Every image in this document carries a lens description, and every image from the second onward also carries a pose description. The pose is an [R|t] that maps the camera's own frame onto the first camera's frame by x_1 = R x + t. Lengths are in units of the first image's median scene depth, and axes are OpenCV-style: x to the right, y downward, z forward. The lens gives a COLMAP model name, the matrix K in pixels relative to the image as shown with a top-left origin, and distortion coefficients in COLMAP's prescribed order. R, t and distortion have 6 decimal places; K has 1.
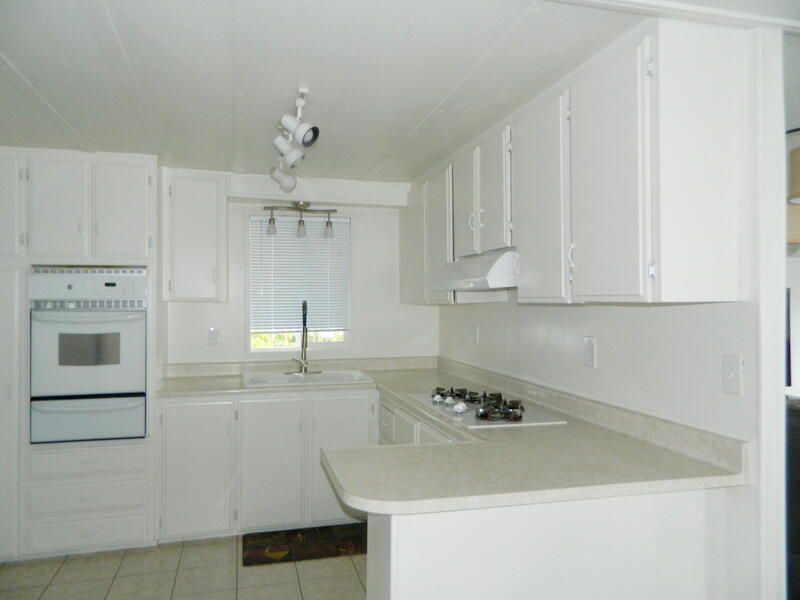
lens RADIAL K [[623.0, 0, 400.0], [0, 623.0, 300.0], [0, 0, 1]] dist [0.051828, -0.003343]
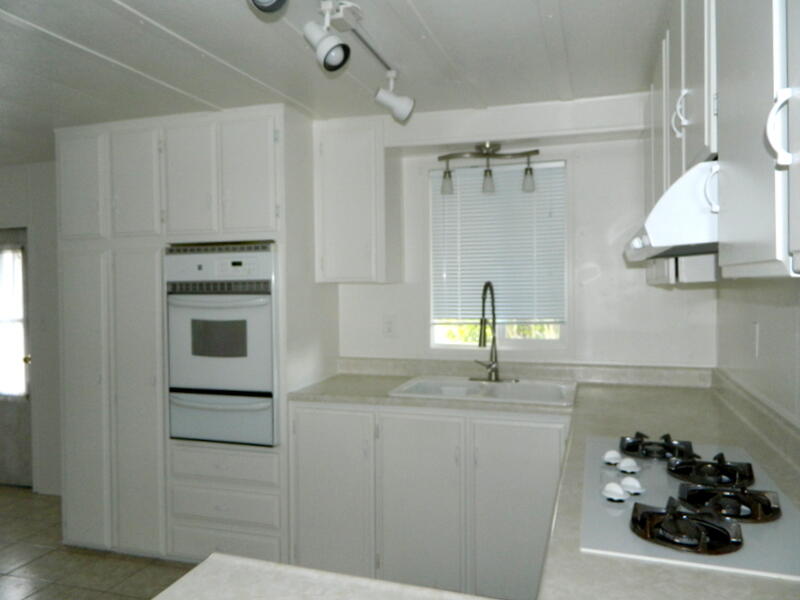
lens RADIAL K [[623.0, 0, 400.0], [0, 623.0, 300.0], [0, 0, 1]] dist [0.051828, -0.003343]
pose [[0.840831, 0.007432, -0.541247, 0.181234], [0.007550, 0.999647, 0.025455, 0.004609], [0.541246, -0.025490, 0.840478, 0.397577]]
